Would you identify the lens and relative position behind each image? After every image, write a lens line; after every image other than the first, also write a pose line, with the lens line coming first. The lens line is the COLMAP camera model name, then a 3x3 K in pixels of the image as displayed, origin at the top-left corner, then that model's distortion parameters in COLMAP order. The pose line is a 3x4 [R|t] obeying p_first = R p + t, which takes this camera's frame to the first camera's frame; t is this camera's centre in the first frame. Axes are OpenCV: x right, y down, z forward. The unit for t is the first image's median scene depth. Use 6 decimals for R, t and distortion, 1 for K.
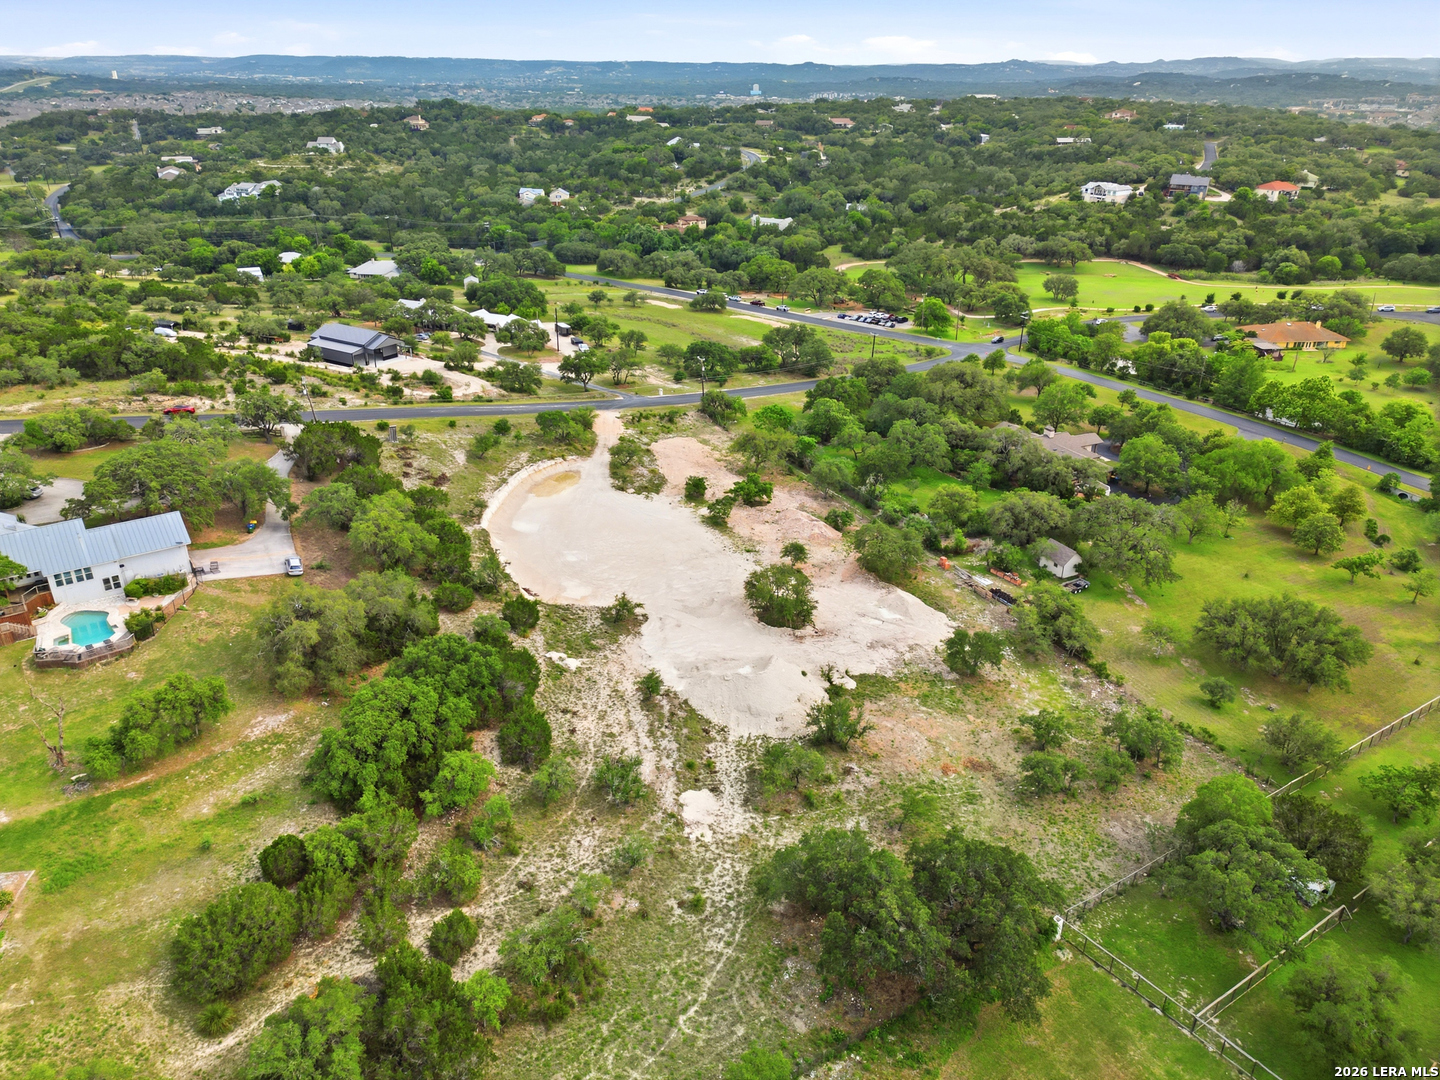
lens RADIAL K [[1005.4, 0, 724.9], [0, 1005.4, 537.1], [0, 0, 1]] dist [0.089672, -0.088487]
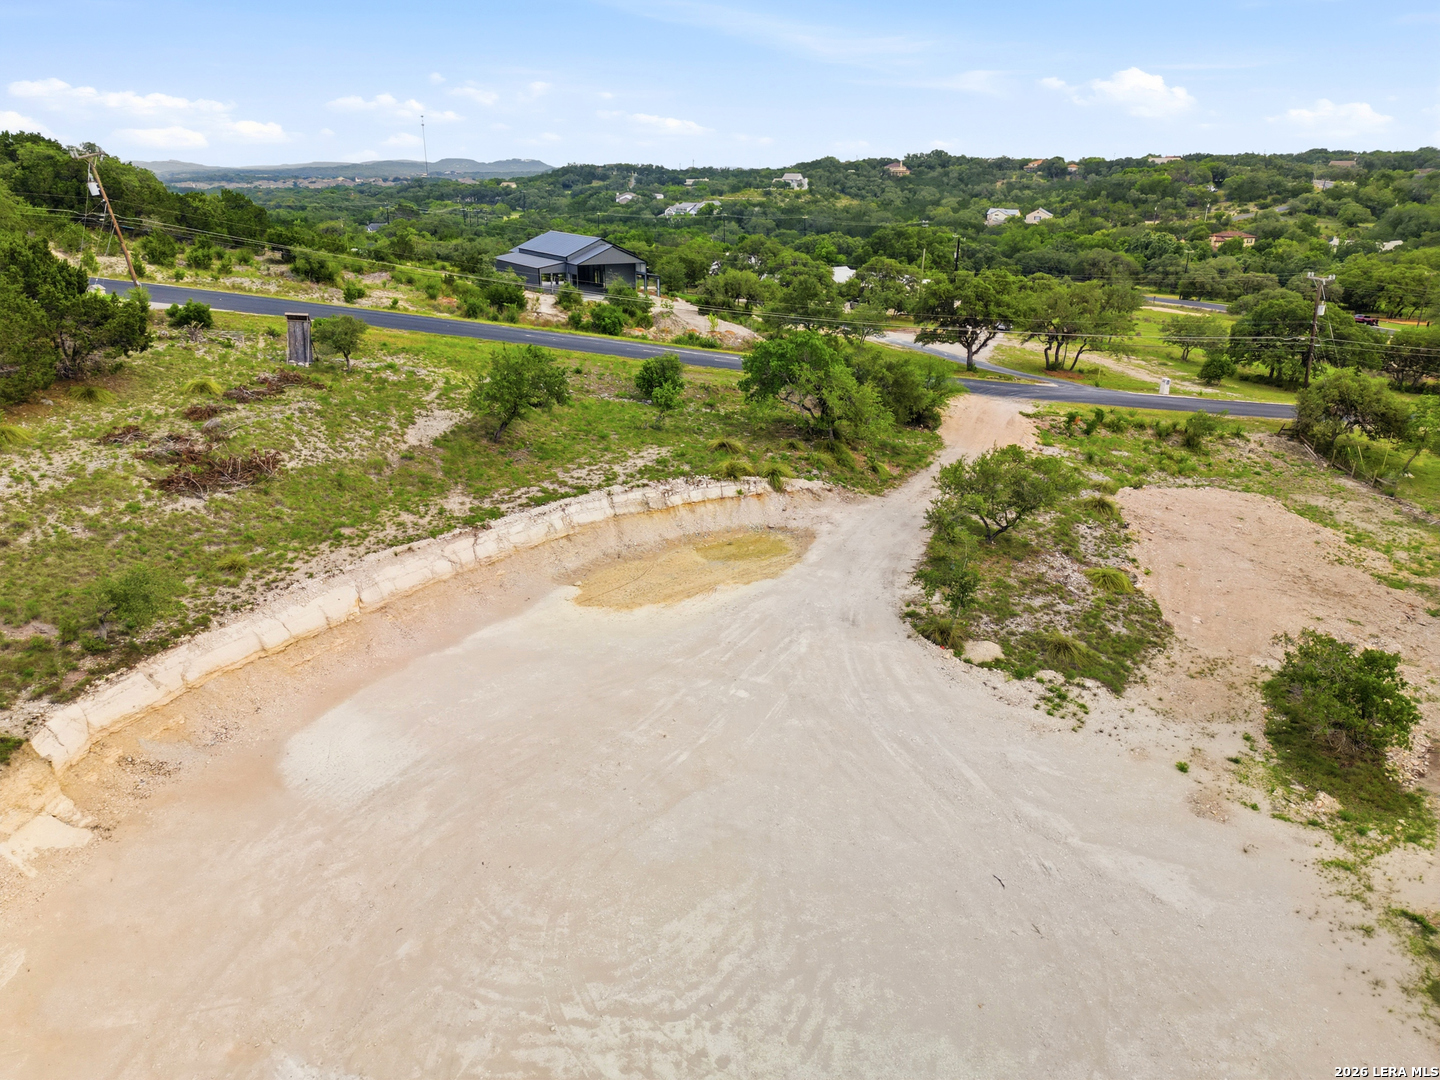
lens RADIAL K [[1005.4, 0, 724.9], [0, 1005.4, 537.1], [0, 0, 1]] dist [0.089672, -0.088487]
pose [[0.895789, 0.148557, -0.418919, -0.047135], [-0.186902, 0.981013, -0.051772, -0.040484], [0.403274, 0.124674, 0.906547, 0.653385]]
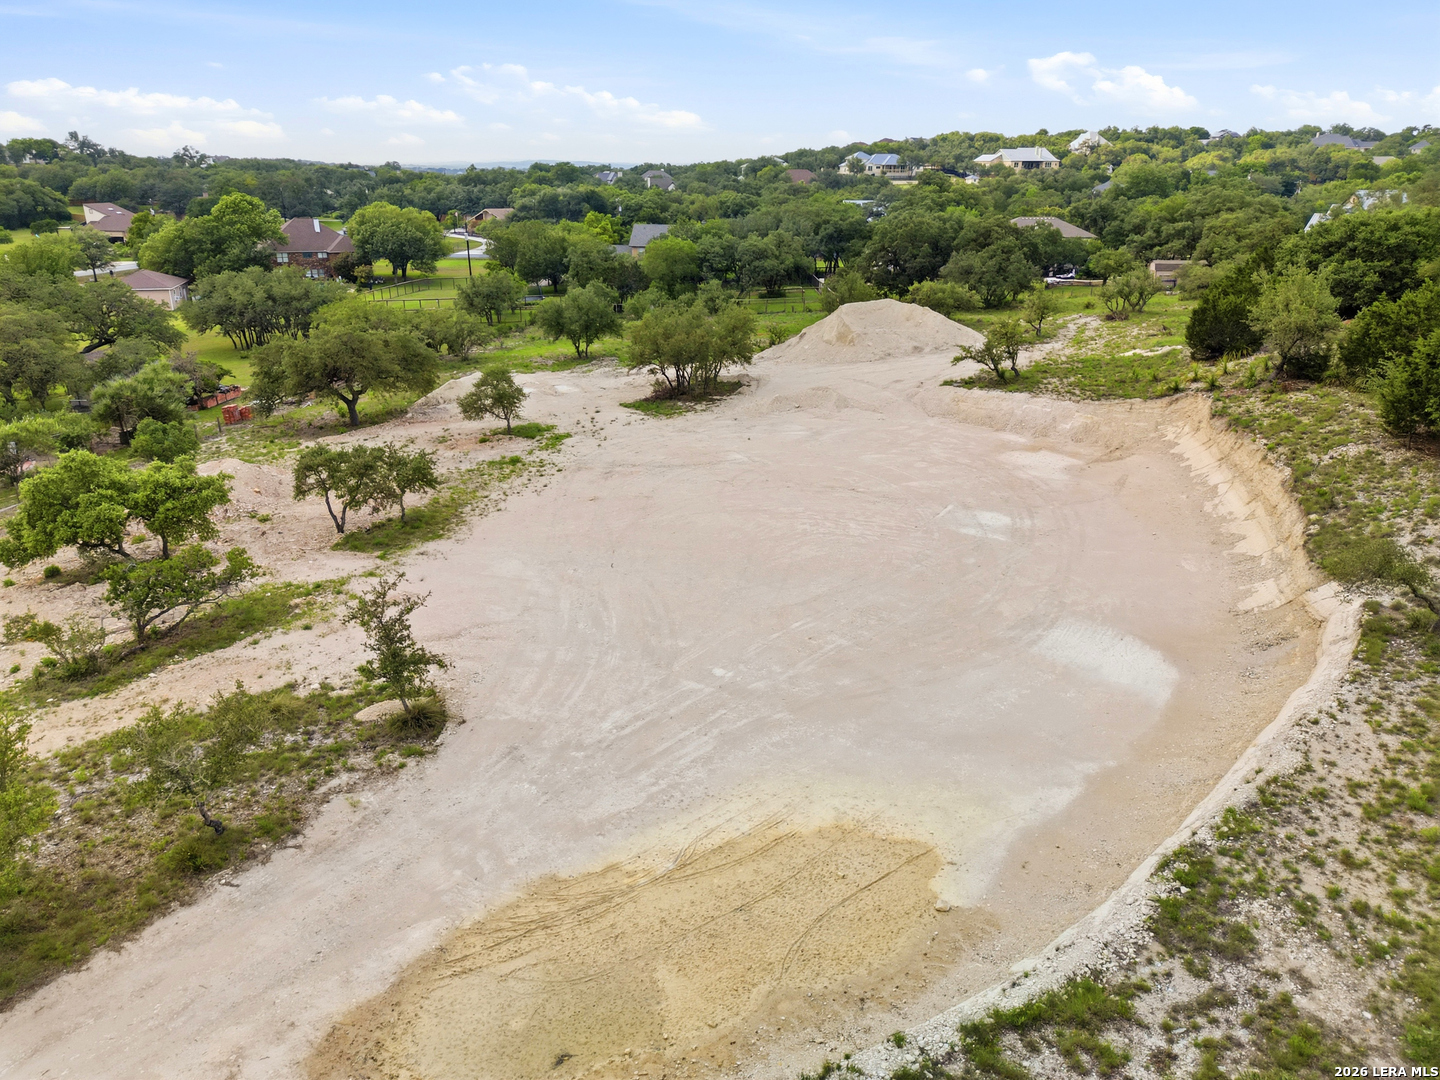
lens RADIAL K [[1005.4, 0, 724.9], [0, 1005.4, 537.1], [0, 0, 1]] dist [0.089672, -0.088487]
pose [[-0.783640, -0.232743, 0.575968, -0.190956], [0.245949, 0.735162, 0.631701, -0.133753], [-0.570453, 0.636685, -0.518860, 0.869154]]
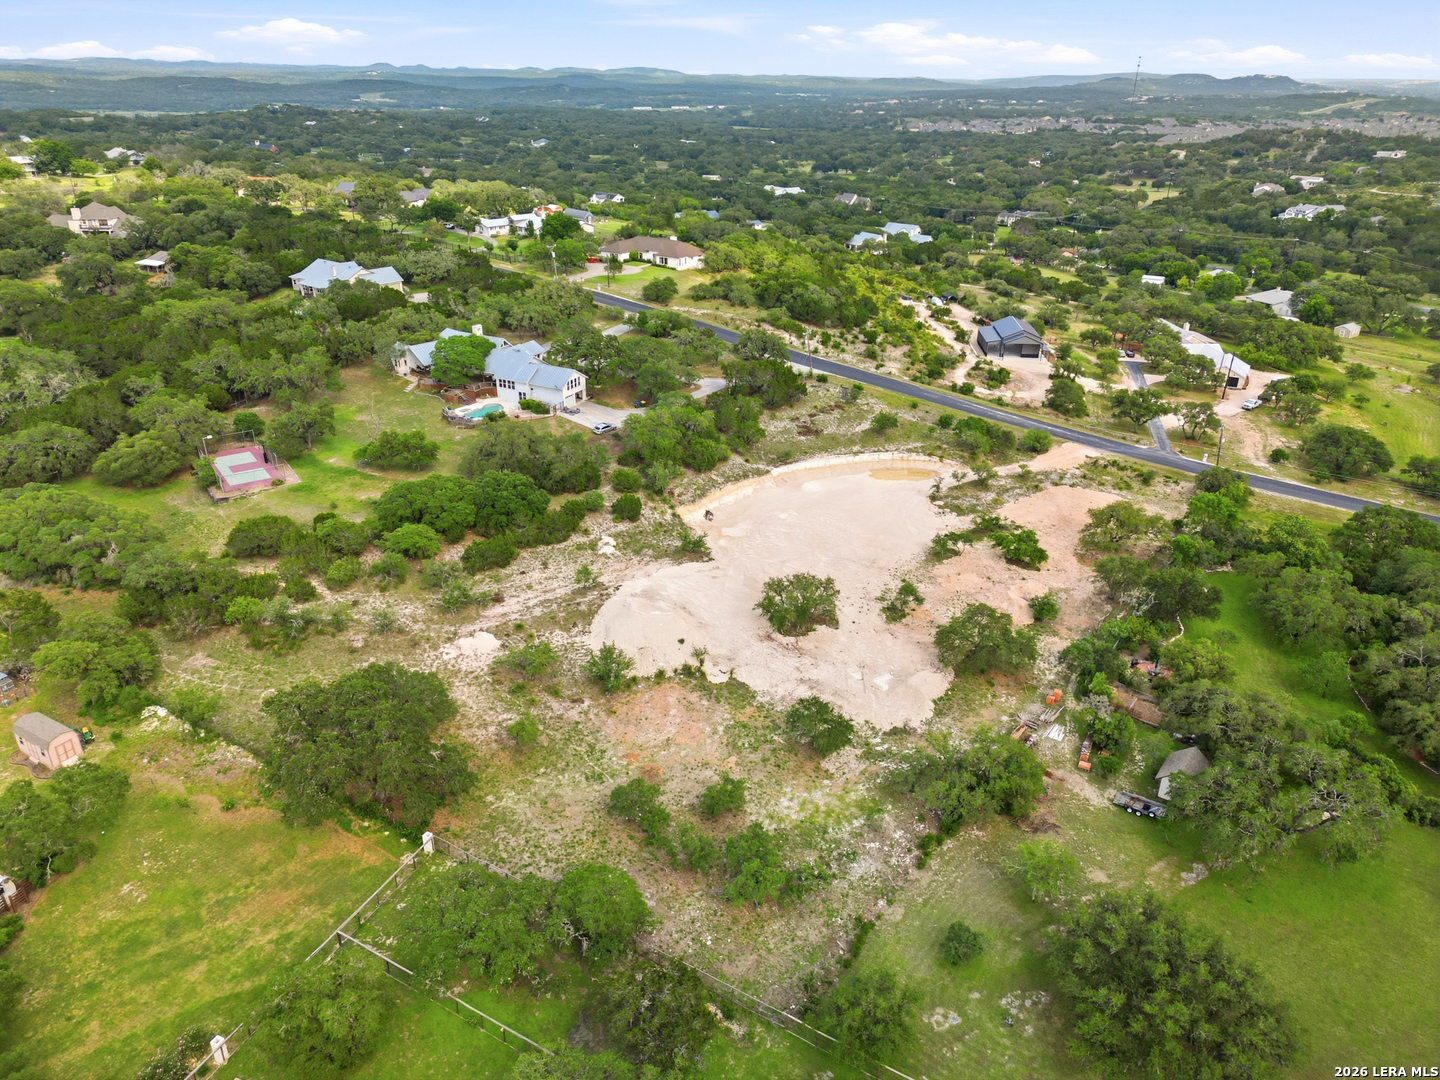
lens RADIAL K [[1005.4, 0, 724.9], [0, 1005.4, 537.1], [0, 0, 1]] dist [0.089672, -0.088487]
pose [[0.450445, 0.368027, -0.813422, 0.528310], [-0.384049, 0.902358, 0.195592, -0.108222], [0.805981, 0.224290, 0.547803, 0.247318]]
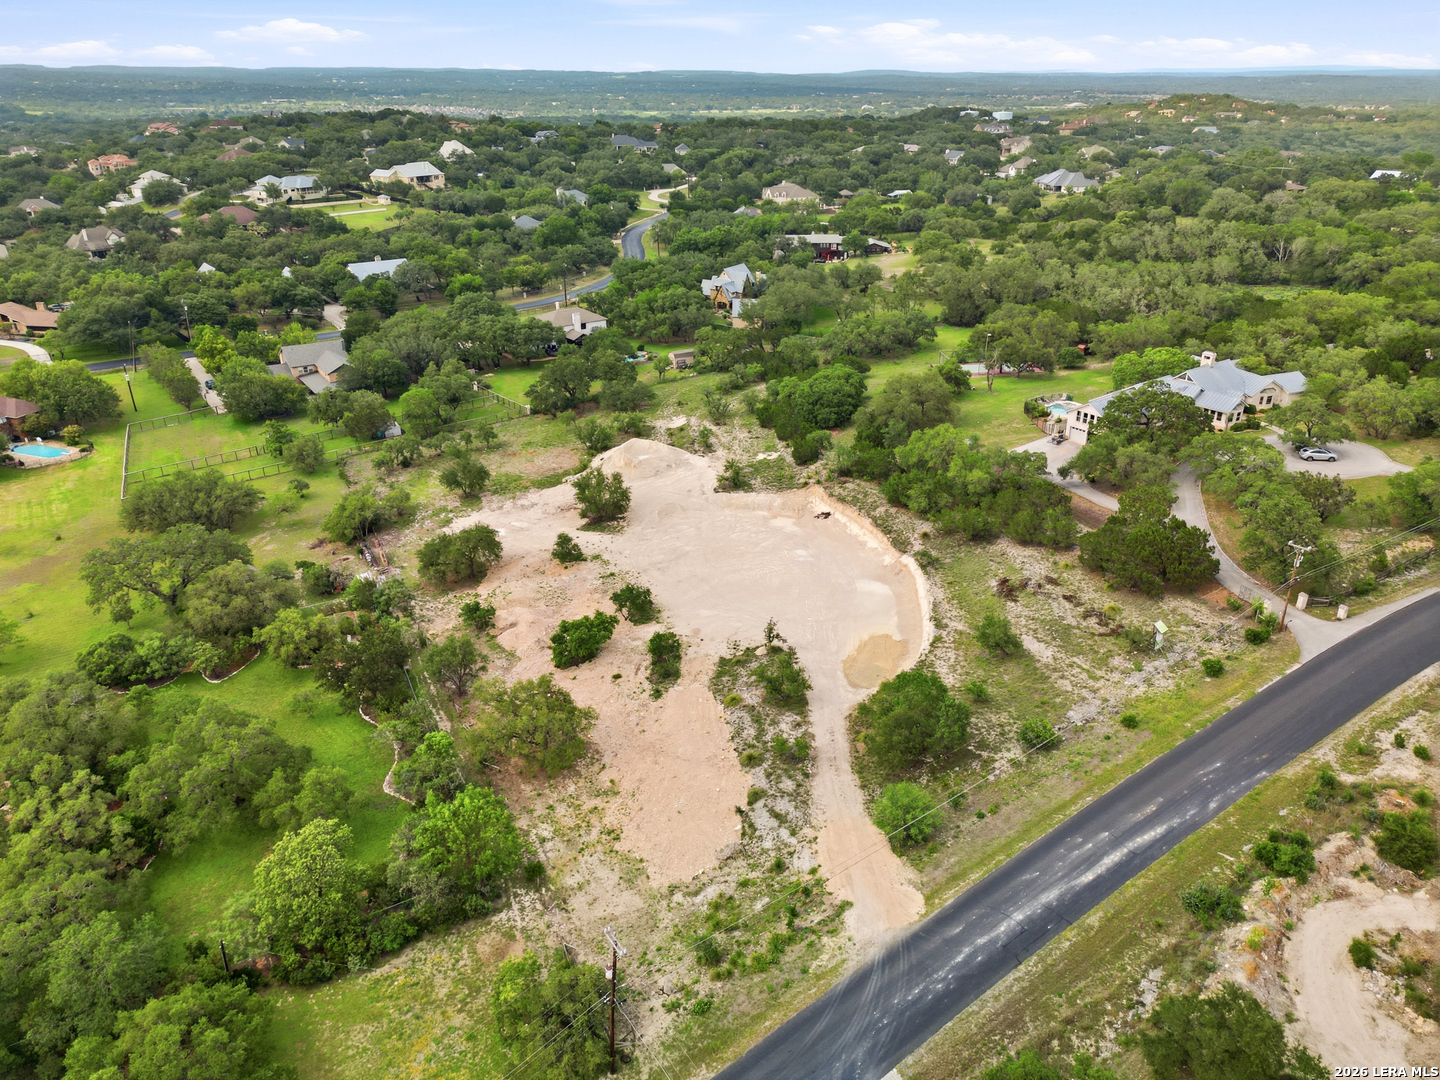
lens RADIAL K [[1005.4, 0, 724.9], [0, 1005.4, 537.1], [0, 0, 1]] dist [0.089672, -0.088487]
pose [[-0.999886, -0.015076, 0.000934, -0.057600], [-0.009007, 0.644707, 0.764377, -0.517046], [-0.012126, 0.764281, -0.644769, 1.156805]]
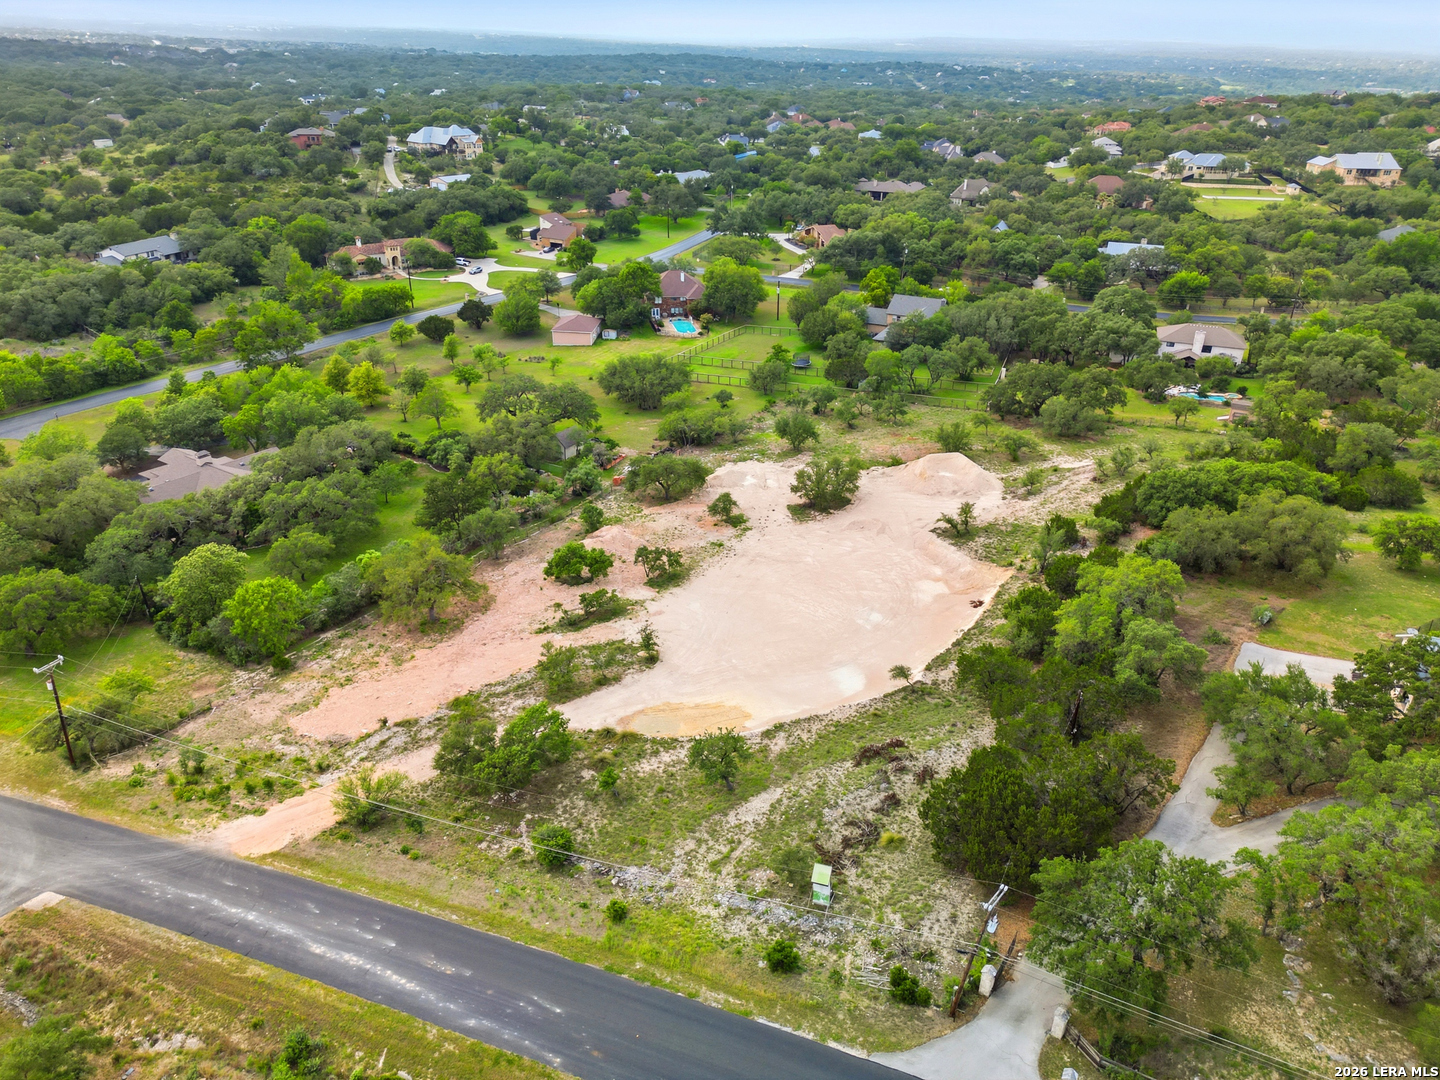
lens RADIAL K [[1005.4, 0, 724.9], [0, 1005.4, 537.1], [0, 0, 1]] dist [0.089672, -0.088487]
pose [[-0.520692, -0.401893, 0.753235, -0.474393], [0.335651, 0.714860, 0.613444, -0.393039], [-0.784996, 0.572239, -0.237326, 0.895649]]
